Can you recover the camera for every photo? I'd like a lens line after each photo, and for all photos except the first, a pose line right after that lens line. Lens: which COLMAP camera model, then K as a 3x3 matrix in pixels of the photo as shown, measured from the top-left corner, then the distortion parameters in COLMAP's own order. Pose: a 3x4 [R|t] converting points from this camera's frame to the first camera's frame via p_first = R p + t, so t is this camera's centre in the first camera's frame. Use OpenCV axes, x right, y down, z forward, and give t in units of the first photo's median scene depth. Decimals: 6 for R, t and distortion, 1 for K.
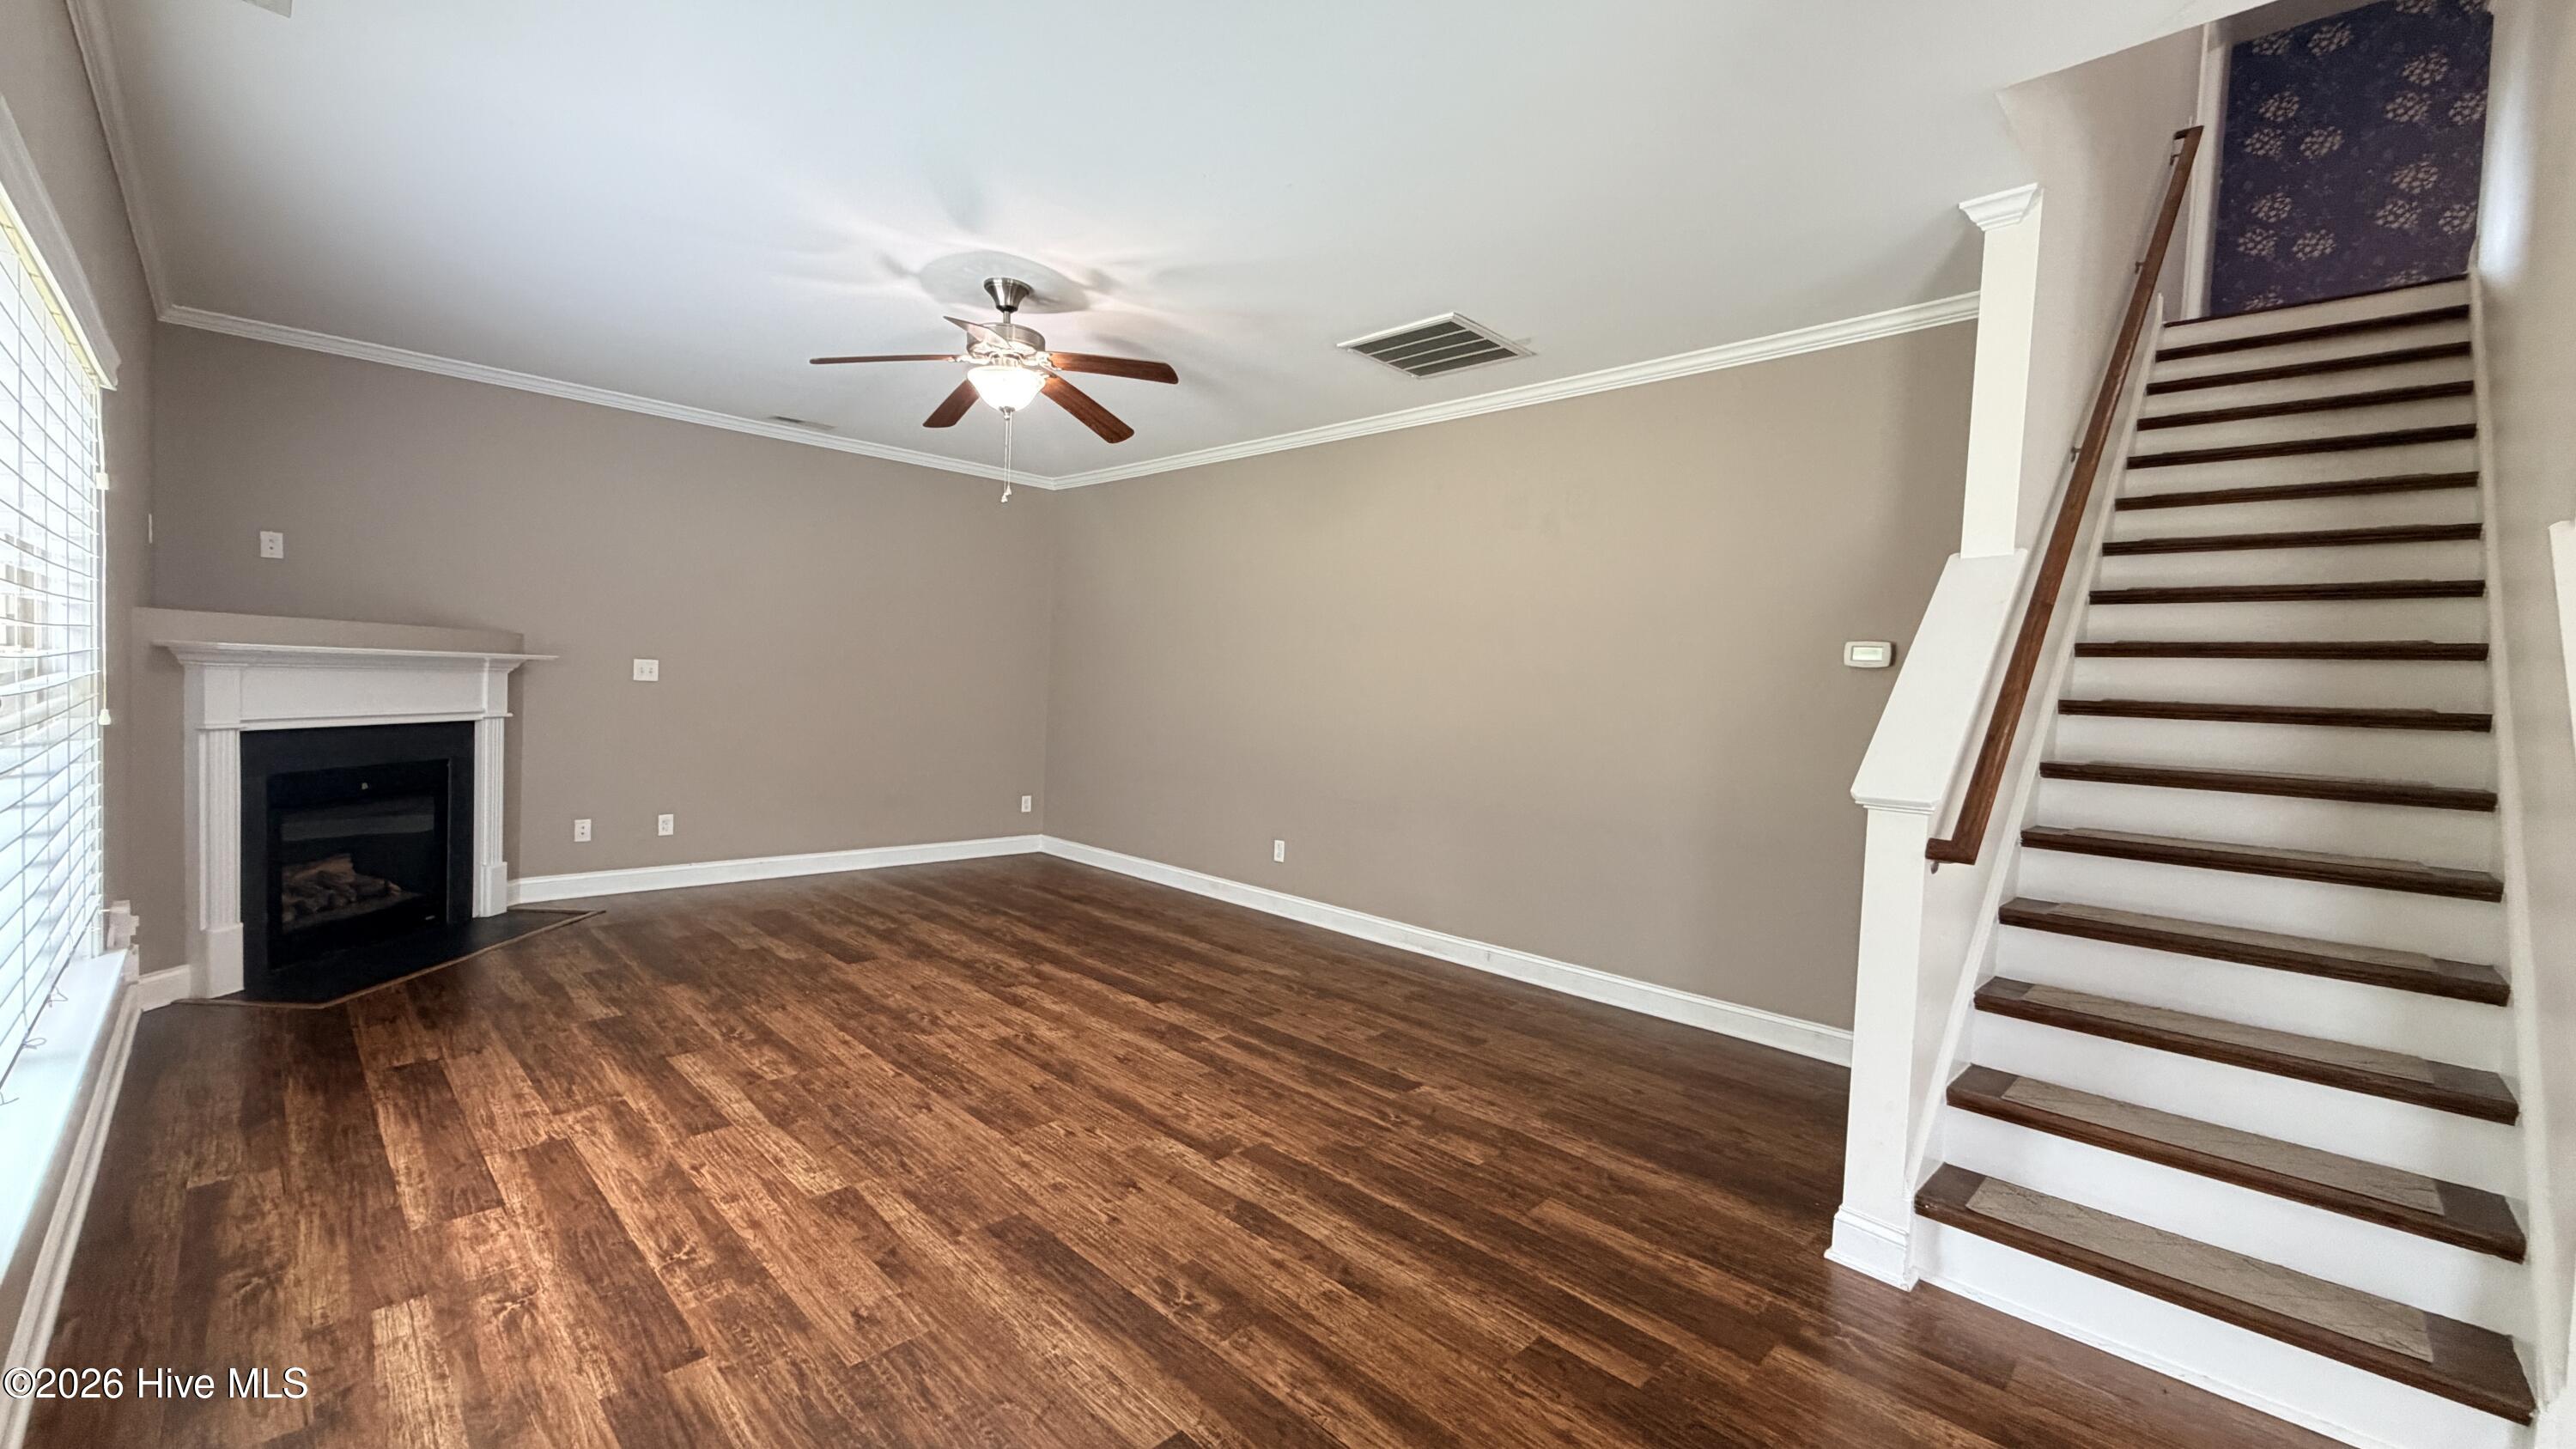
lens RADIAL K [[1024.6, 0, 1271.9], [0, 1024.6, 724.5], [0, 0, 1]] dist [-0.001712, -0.000164]
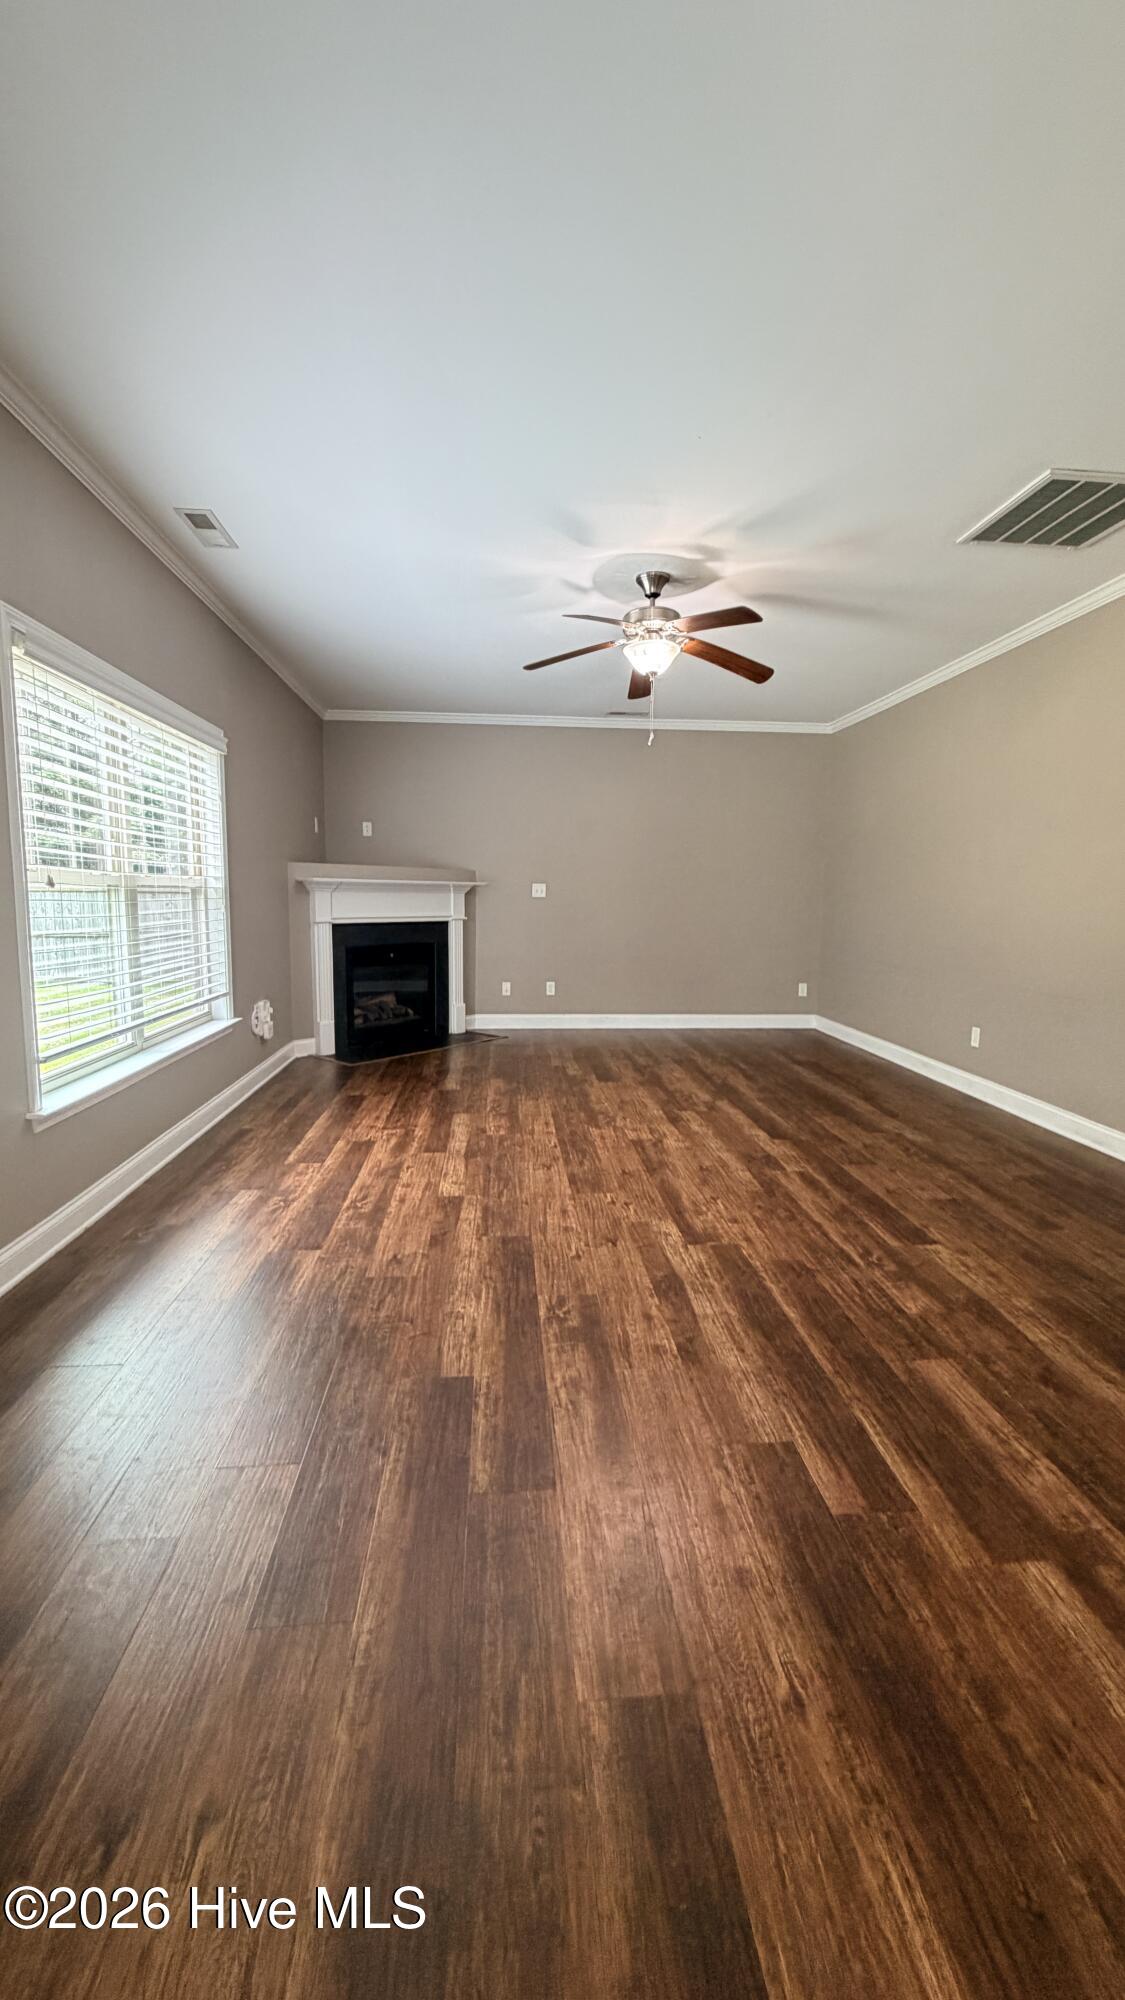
lens RADIAL K [[795.4, 0, 560.7], [0, 795.4, 989.3], [0, 0, 1]] dist [-0.001712, -0.000164]
pose [[0.757410, 0.044005, -0.651455, 0.385977], [-0.006969, 0.998214, 0.059326, 0.046031], [0.652902, -0.040395, 0.756364, 0.143553]]
